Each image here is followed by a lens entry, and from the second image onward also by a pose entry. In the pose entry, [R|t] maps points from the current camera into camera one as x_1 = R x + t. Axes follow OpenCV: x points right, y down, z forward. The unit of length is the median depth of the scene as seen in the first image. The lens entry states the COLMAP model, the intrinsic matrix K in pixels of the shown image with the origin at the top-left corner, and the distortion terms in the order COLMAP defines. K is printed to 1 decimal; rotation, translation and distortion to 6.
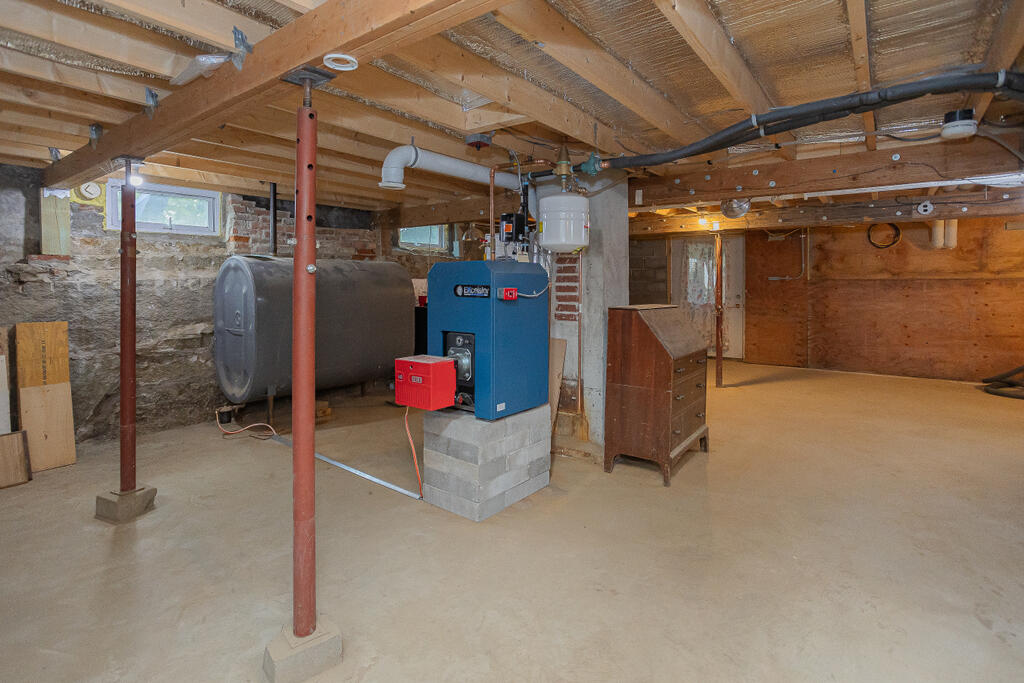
lens RADIAL K [[494.7, 0, 489.6], [0, 494.7, 291.4], [0, 0, 1]] dist [-0.019013, 0.000015]
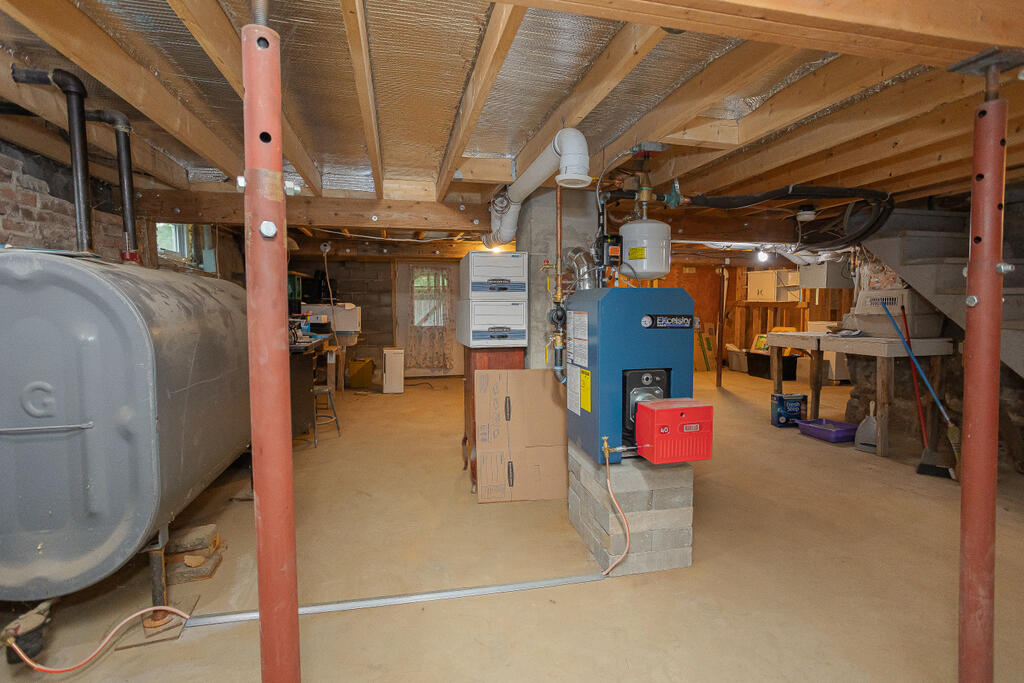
lens RADIAL K [[494.7, 0, 509.1], [0, 494.7, 334.9], [0, 0, 1]] dist [-0.019013, 0.000015]
pose [[0.634708, -0.049135, 0.771188, -0.891346], [0.016914, 0.998621, 0.049705, -0.025338], [-0.772567, -0.018504, 0.634664, 0.638368]]
